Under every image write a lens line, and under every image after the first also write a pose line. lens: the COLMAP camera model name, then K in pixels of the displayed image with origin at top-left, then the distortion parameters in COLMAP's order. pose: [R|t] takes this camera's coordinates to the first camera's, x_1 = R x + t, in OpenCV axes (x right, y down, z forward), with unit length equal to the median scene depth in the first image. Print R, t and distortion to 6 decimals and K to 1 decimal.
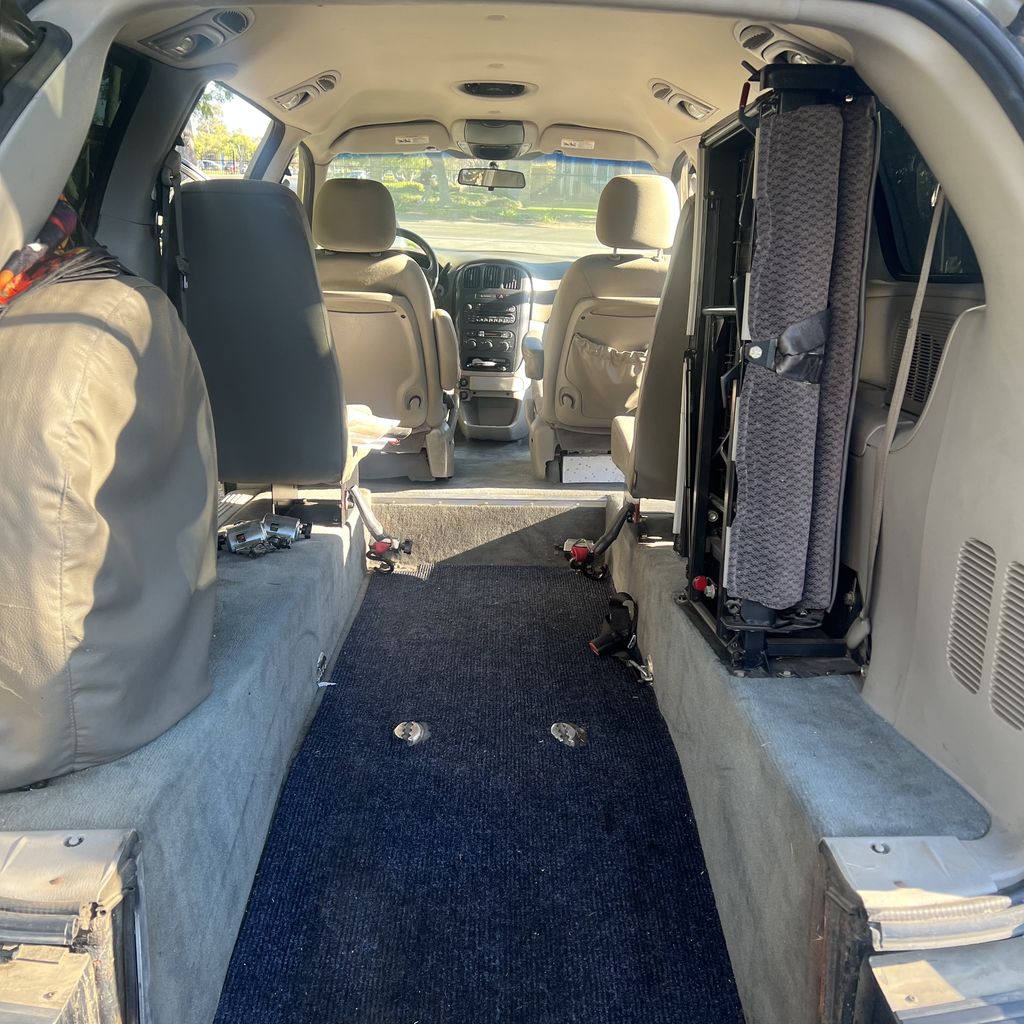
lens RADIAL K [[1007.8, 0, 514.4], [0, 1007.8, 524.5], [0, 0, 1]] dist [0.164425, -0.482969]
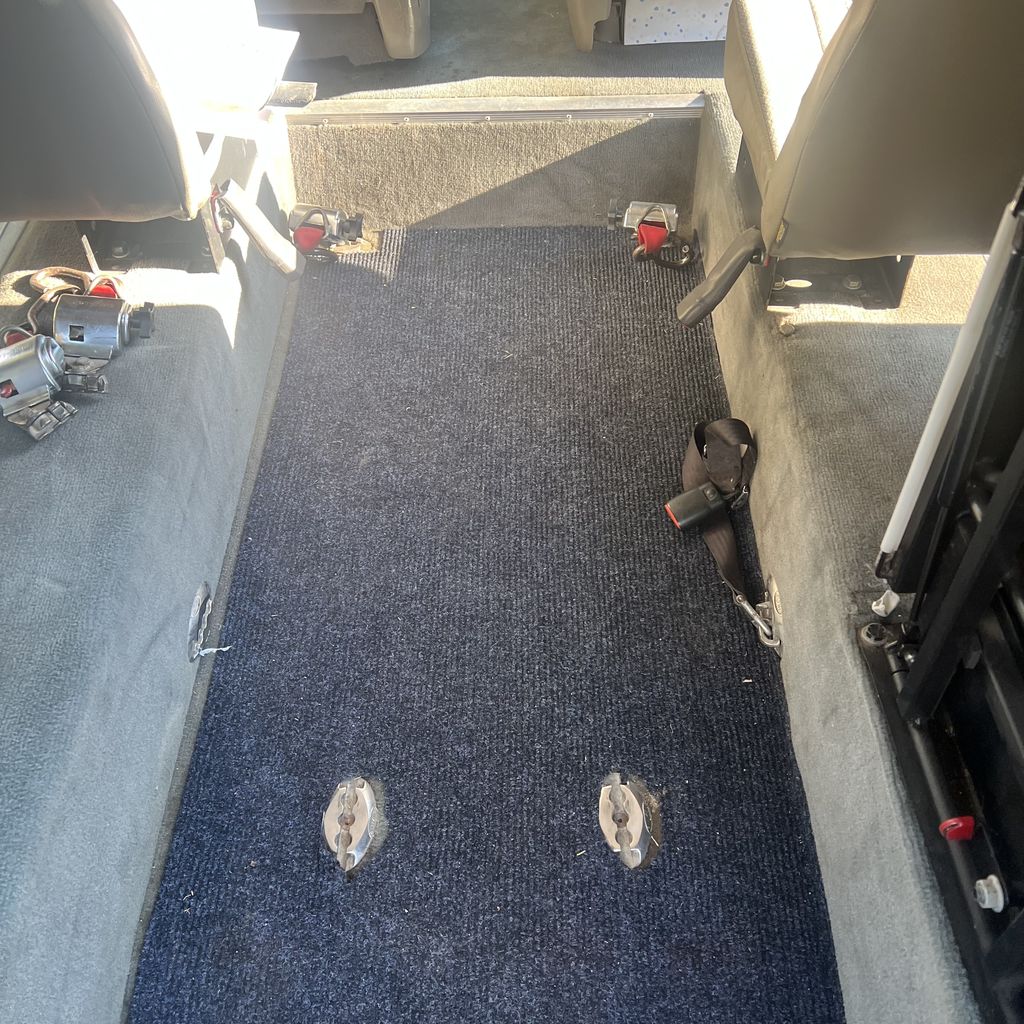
lens RADIAL K [[1019.8, 0, 512.0], [0, 1019.8, 512.0], [0, 0, 1]] dist [0.134891, -0.330626]
pose [[0.999015, -0.007919, -0.043663, 0.016602], [0.031419, 0.821066, 0.569968, -0.315080], [0.031336, -0.570778, 0.820506, 0.740110]]
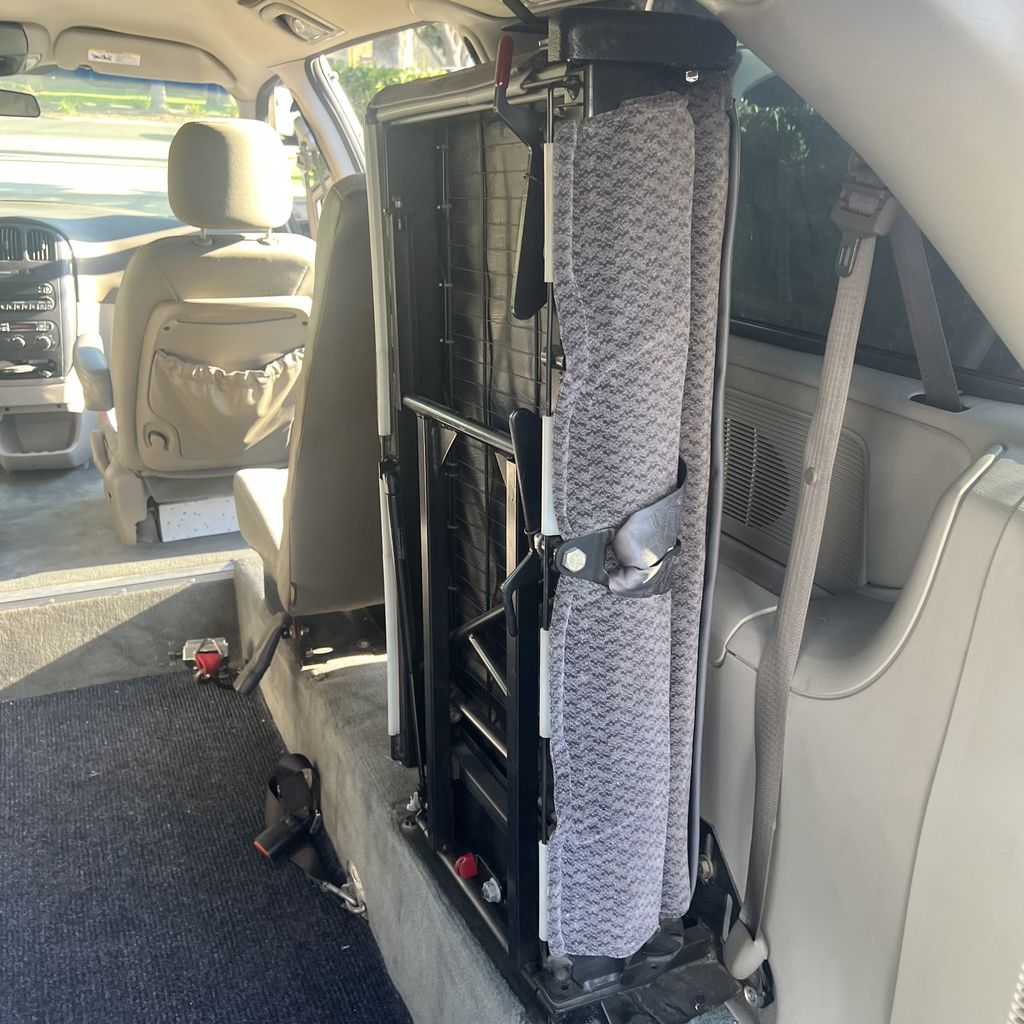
lens RADIAL K [[1065.4, 0, 494.4], [0, 1065.4, 509.8], [0, 0, 1]] dist [0.036603, -0.013154]
pose [[0.925512, -0.138082, 0.352648, 0.002516], [0.110953, 0.989166, 0.096124, -0.218449], [-0.362101, -0.049837, 0.930806, 0.422858]]
